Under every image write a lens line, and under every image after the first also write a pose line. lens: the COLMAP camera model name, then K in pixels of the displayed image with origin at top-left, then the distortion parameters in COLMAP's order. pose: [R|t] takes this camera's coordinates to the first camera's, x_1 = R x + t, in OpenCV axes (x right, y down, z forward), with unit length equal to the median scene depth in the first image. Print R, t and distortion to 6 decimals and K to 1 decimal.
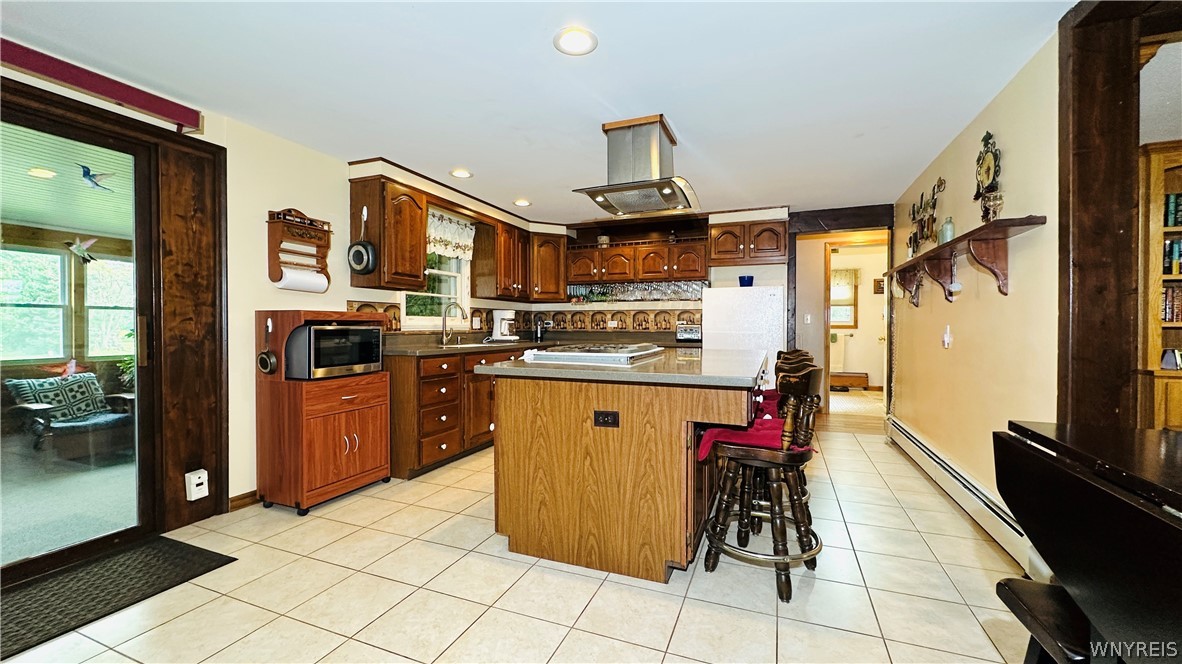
lens RADIAL K [[471.9, 0, 590.1], [0, 471.9, 330.6], [0, 0, 1]] dist [-0.001892, -0.000027]
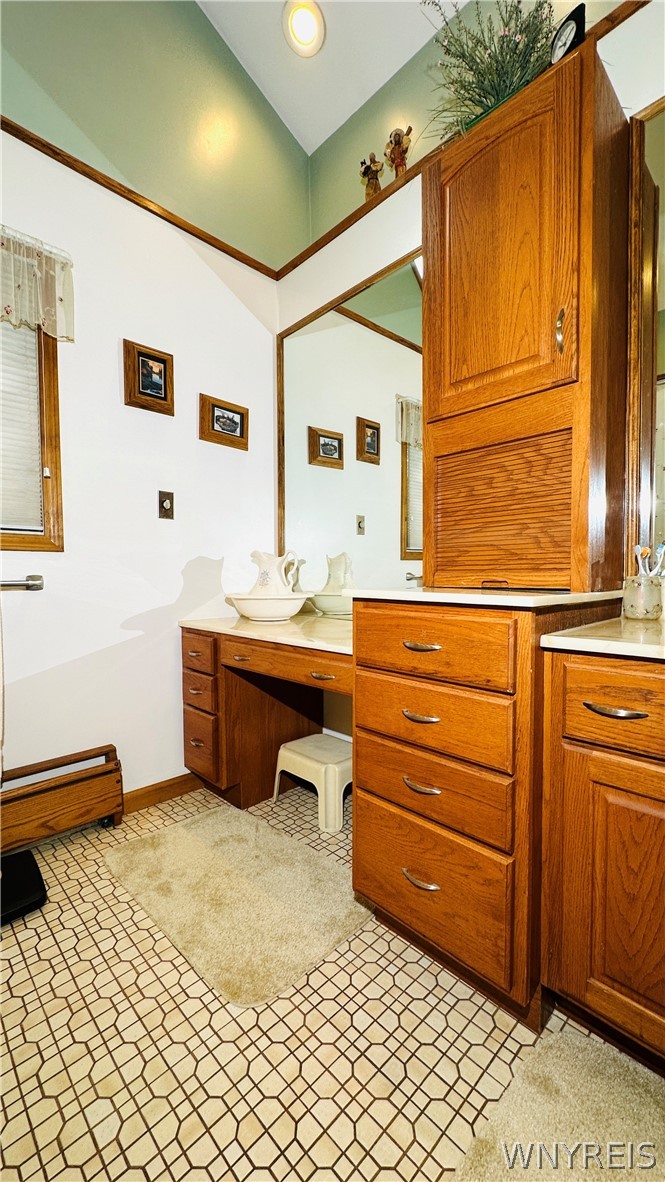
lens RADIAL K [[471.9, 0, 334.1], [0, 471.9, 589.8], [0, 0, 1]] dist [-0.001892, -0.000027]
pose [[0.405505, -0.029362, 0.913621, 0.422178], [0.009252, 0.999565, 0.028017, 0.008459], [-0.914046, -0.002908, 0.405600, 0.799869]]
